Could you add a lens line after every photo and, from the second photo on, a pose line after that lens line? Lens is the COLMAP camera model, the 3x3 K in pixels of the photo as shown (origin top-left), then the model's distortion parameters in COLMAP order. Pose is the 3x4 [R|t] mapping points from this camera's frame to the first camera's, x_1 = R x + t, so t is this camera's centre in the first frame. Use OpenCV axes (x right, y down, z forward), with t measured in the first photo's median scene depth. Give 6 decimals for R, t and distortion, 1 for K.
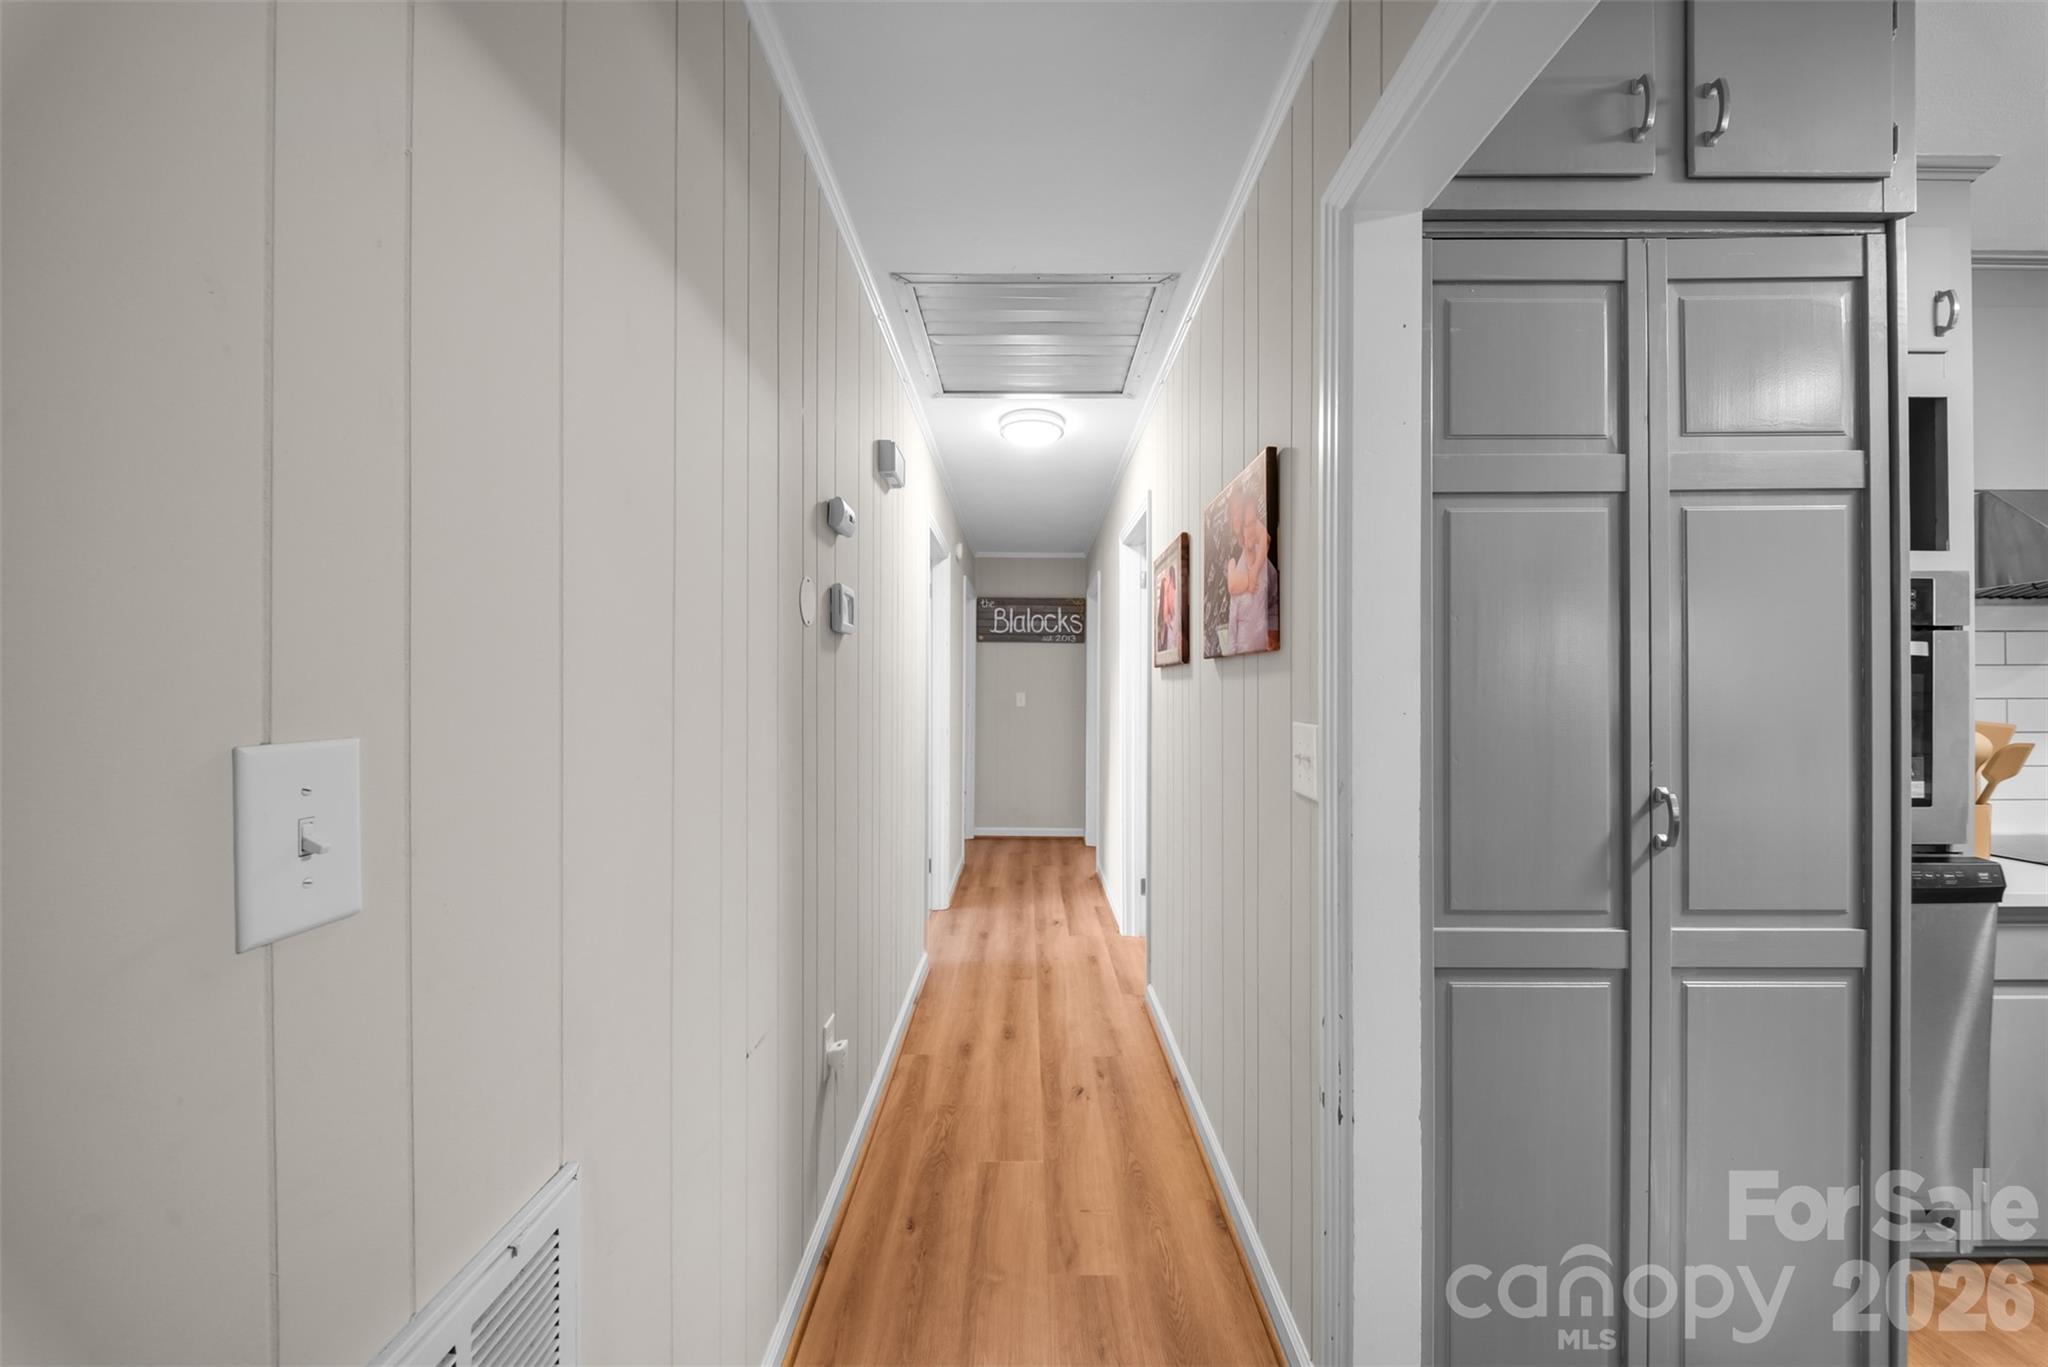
lens RADIAL K [[701.4, 0, 1019.8], [0, 701.4, 686.1], [0, 0, 1]] dist [0.000032, -0.000039]
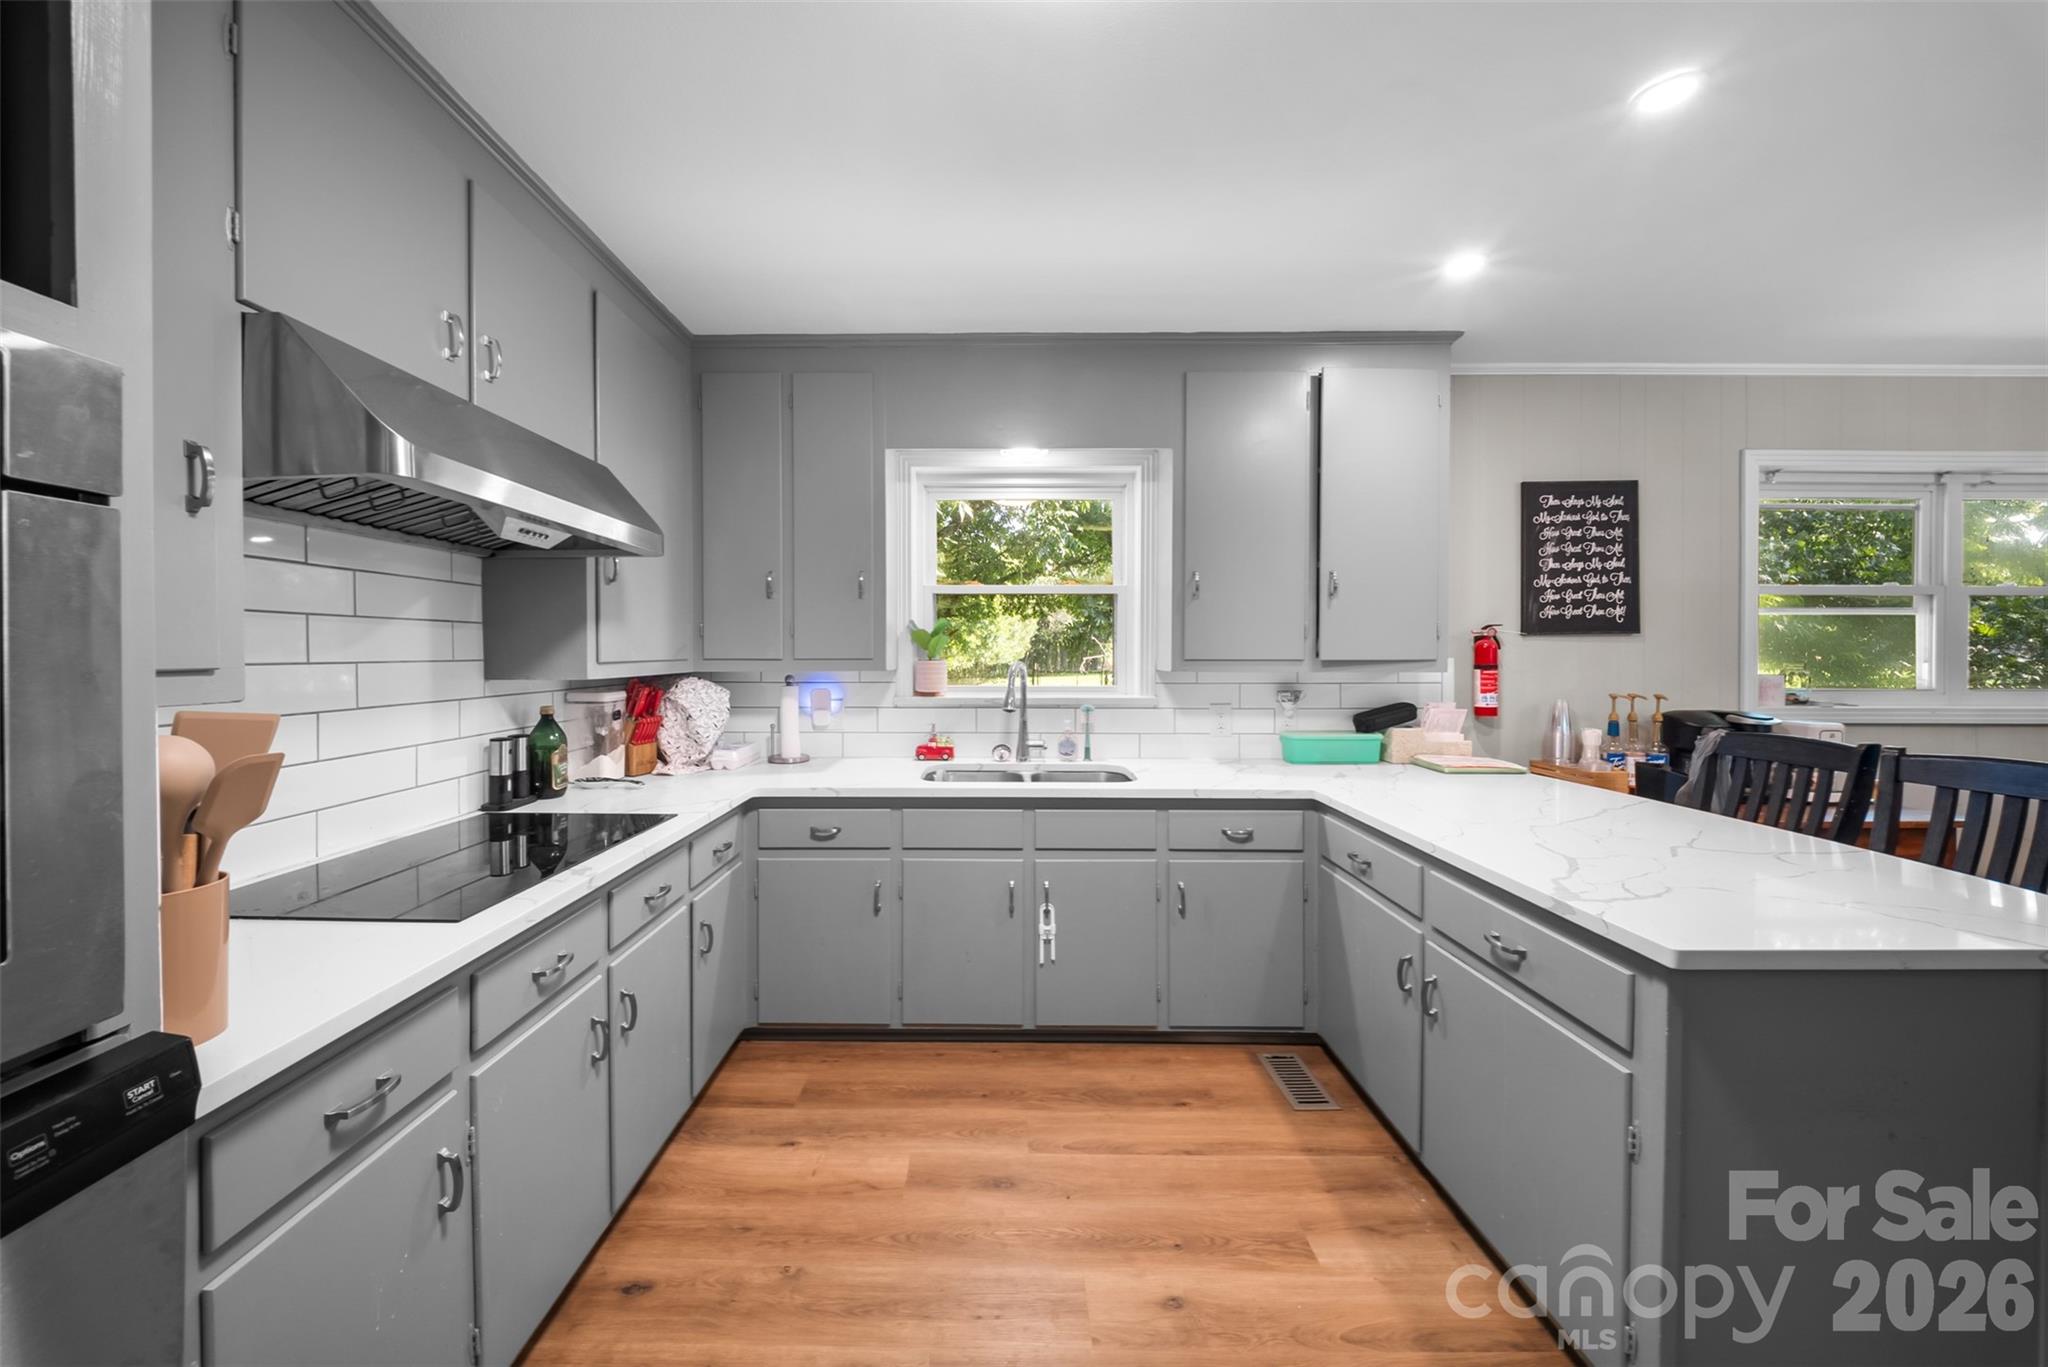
lens RADIAL K [[727.1, 0, 1004.2], [0, 727.1, 664.7], [0, 0, 1]] dist [0.000490, -0.000109]
pose [[0.010891, -0.014586, 0.999834, 0.515954], [-0.001411, 0.999892, 0.014602, 0.004191], [-0.999940, -0.001570, 0.010869, 0.261197]]
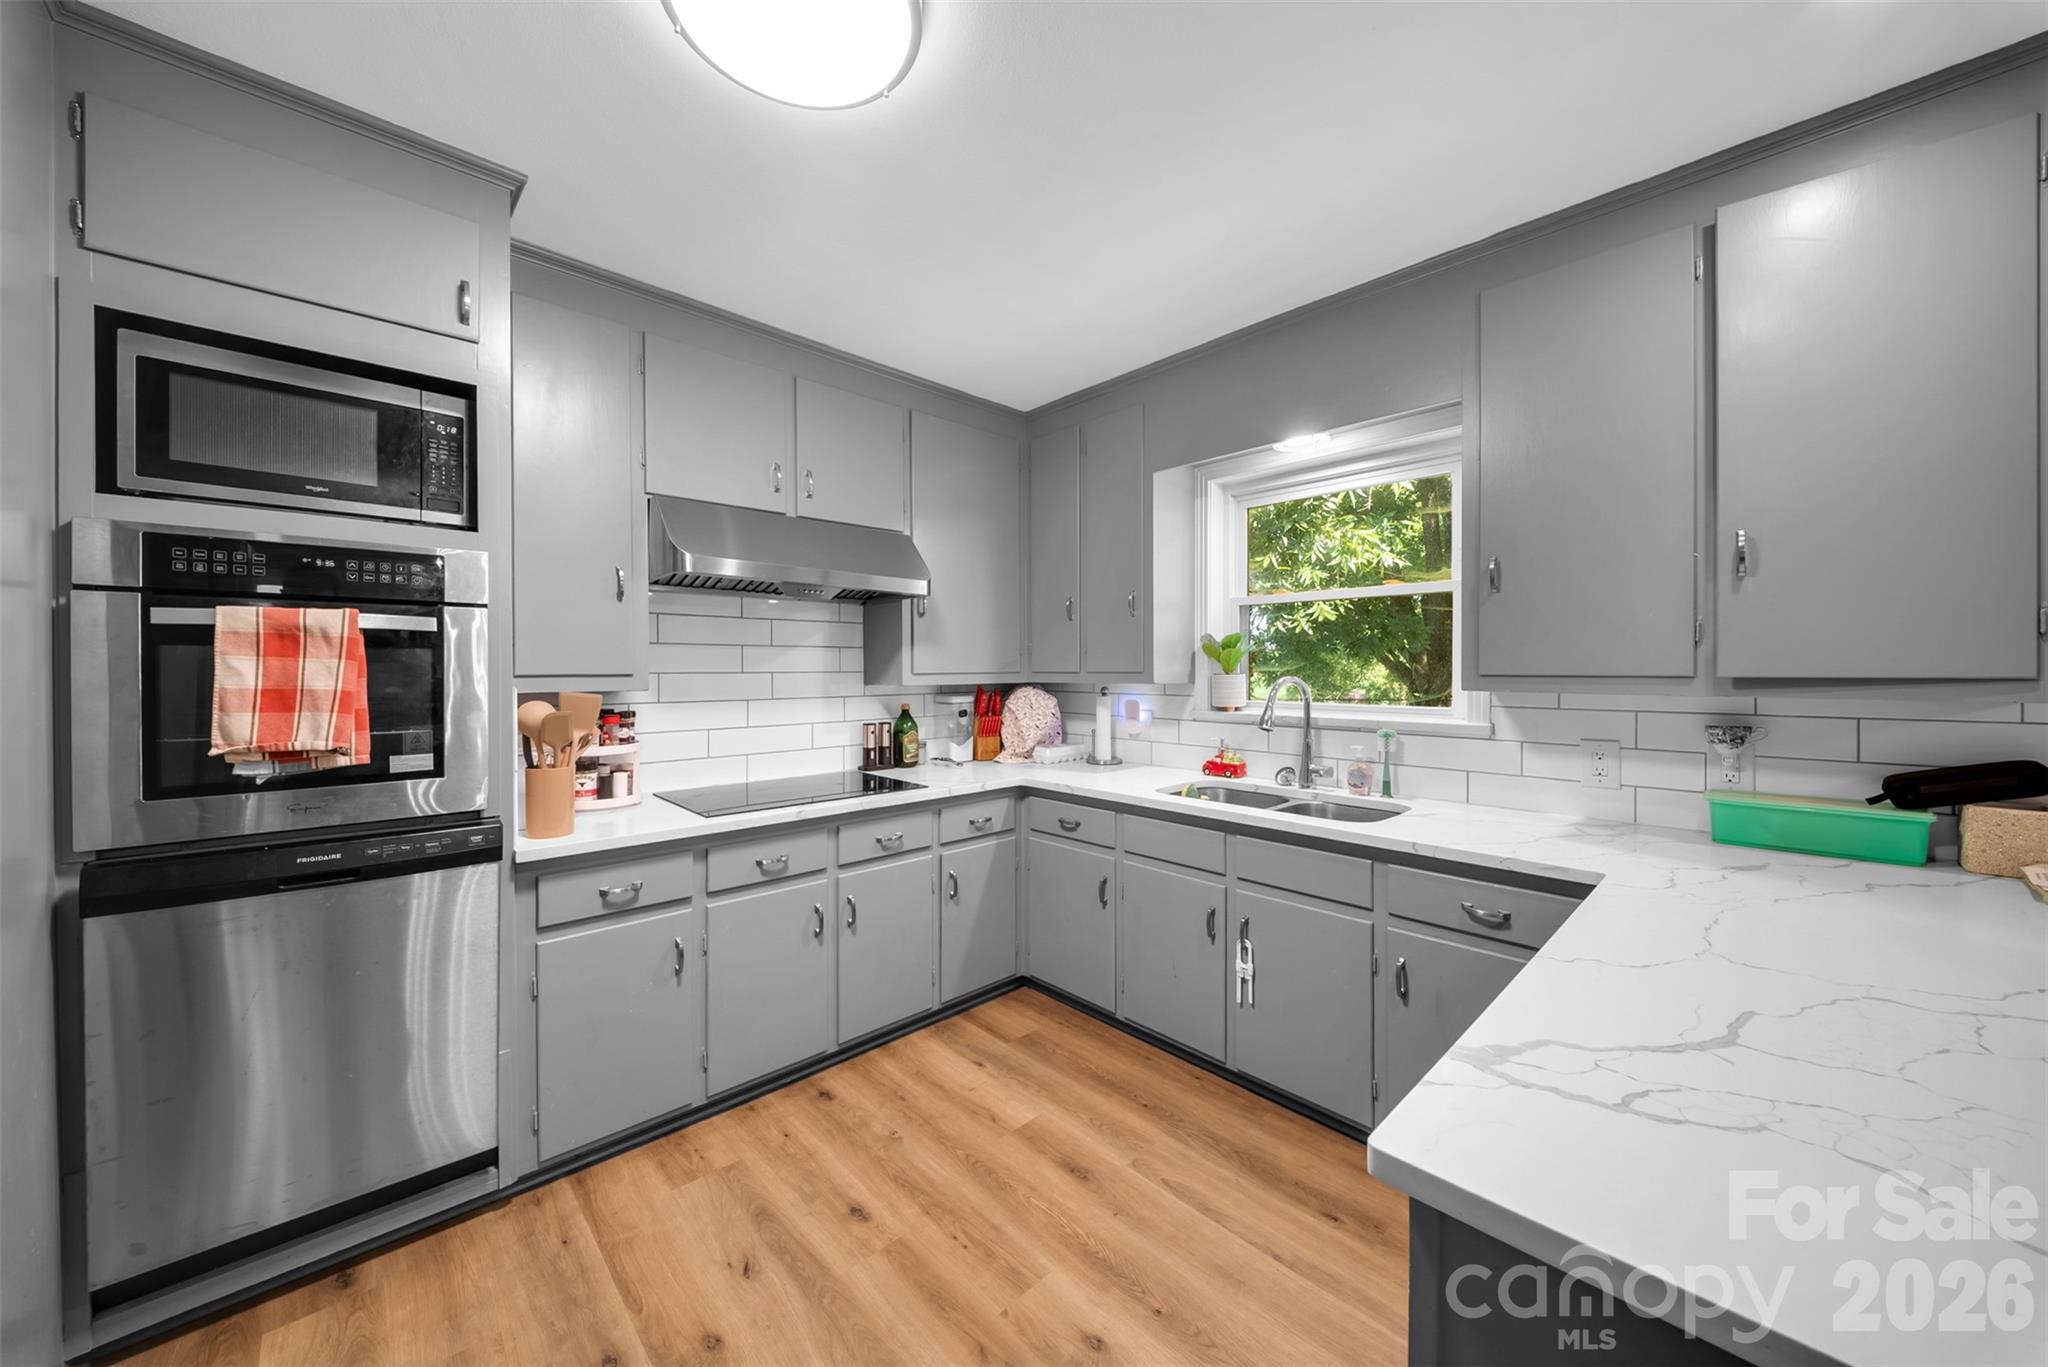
lens RADIAL K [[716.0, 0, 1023.3], [0, 716.0, 676.7], [0, 0, 1]] dist [-0.015732, -0.000222]
pose [[0.725027, -0.006967, 0.688685, 0.670086], [-0.002232, 0.999920, 0.012465, 0.004475], [-0.688717, -0.010574, 0.724953, -0.184557]]
